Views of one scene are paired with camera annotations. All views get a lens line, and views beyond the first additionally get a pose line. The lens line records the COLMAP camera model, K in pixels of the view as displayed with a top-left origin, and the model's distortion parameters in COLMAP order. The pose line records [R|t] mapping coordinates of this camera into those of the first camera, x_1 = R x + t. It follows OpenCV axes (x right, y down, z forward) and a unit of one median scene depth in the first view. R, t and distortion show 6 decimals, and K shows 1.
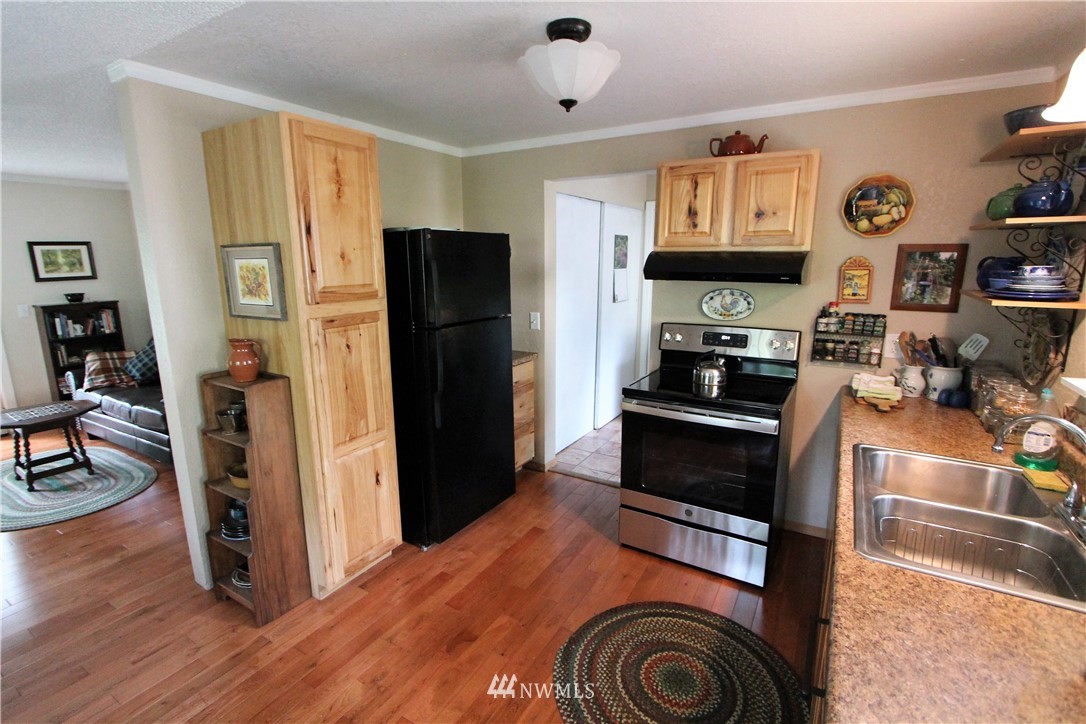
lens RADIAL K [[510.2, 0, 539.8], [0, 510.2, 363.0], [0, 0, 1]] dist [-0.019908, -0.000163]
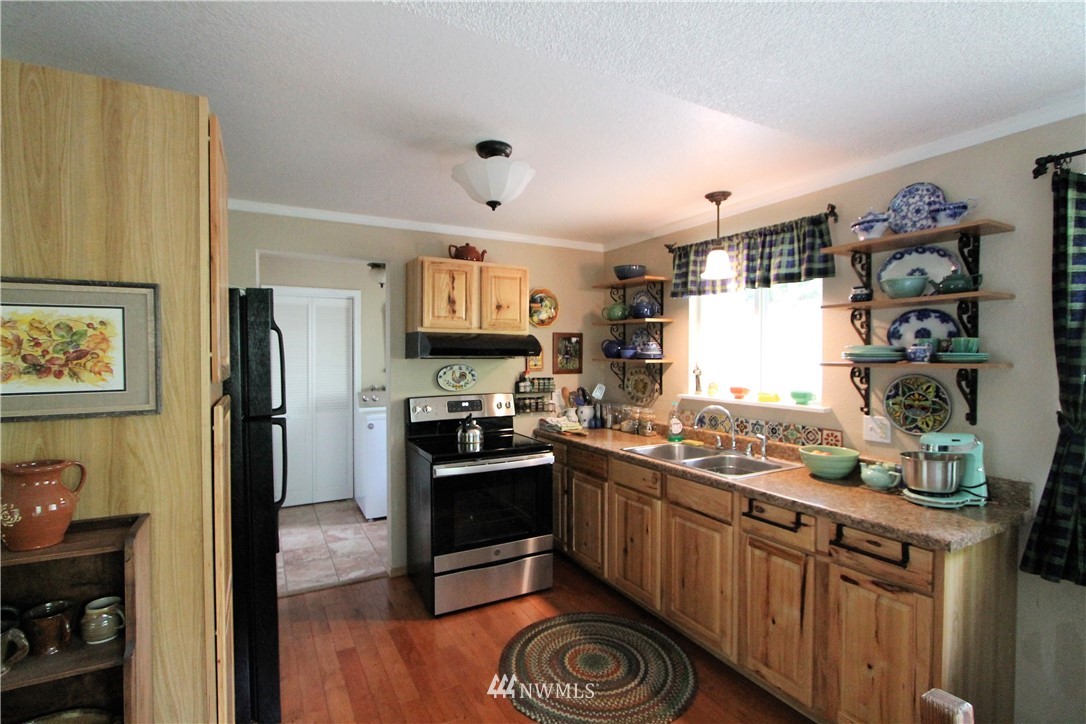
lens RADIAL K [[510.2, 0, 539.2], [0, 510.2, 362.7], [0, 0, 1]] dist [-0.019908, -0.000163]
pose [[0.494157, -0.010150, 0.869313, -0.675048], [0.177150, 0.980128, -0.089257, -0.008499], [-0.851133, 0.198106, 0.486135, 0.276095]]
